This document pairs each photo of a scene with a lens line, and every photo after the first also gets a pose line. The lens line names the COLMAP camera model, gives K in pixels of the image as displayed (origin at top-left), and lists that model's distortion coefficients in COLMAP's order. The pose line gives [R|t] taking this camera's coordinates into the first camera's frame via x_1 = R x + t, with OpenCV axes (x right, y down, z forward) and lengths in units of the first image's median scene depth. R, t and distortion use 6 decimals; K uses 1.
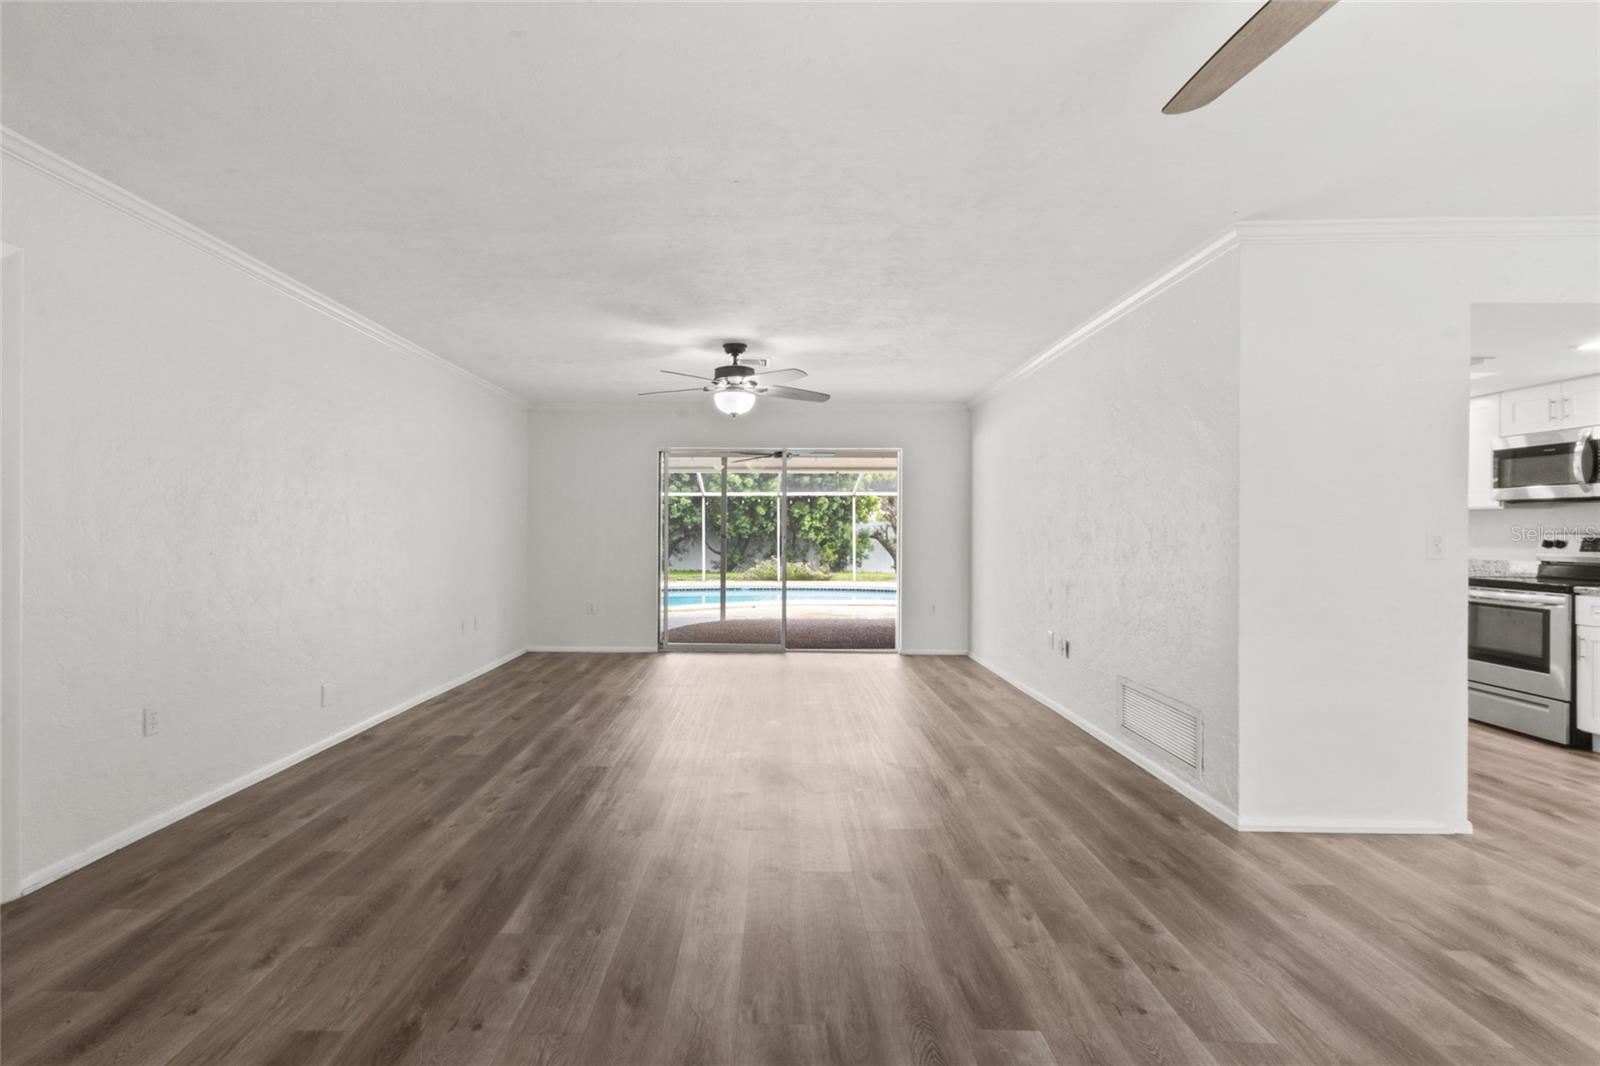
lens RADIAL K [[744.3, 0, 800.6], [0, 744.3, 514.1], [0, 0, 1]] dist [0.004893, 0.001501]
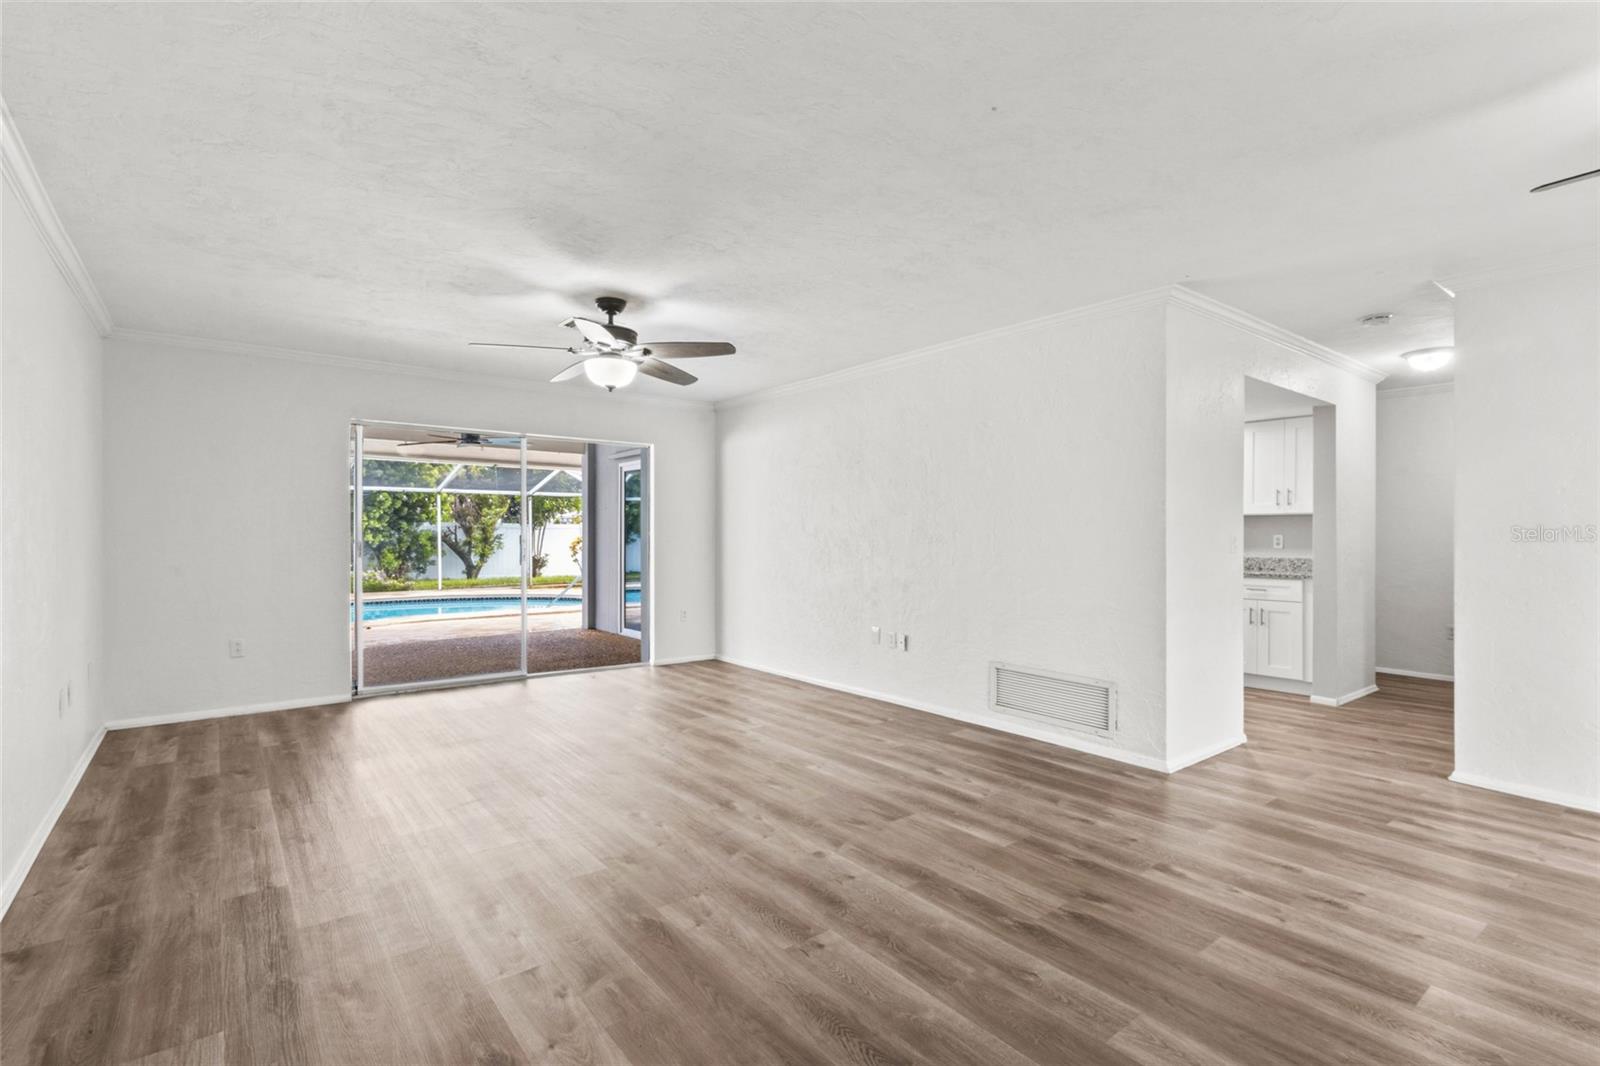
lens RADIAL K [[710.1, 0, 836.4], [0, 710.1, 536.0], [0, 0, 1]] dist [0.005365, 0.000547]
pose [[0.792990, -0.002811, 0.609228, -0.357736], [-0.013920, 0.999645, 0.022731, 0.003466], [-0.609075, -0.026505, 0.792669, 0.247049]]
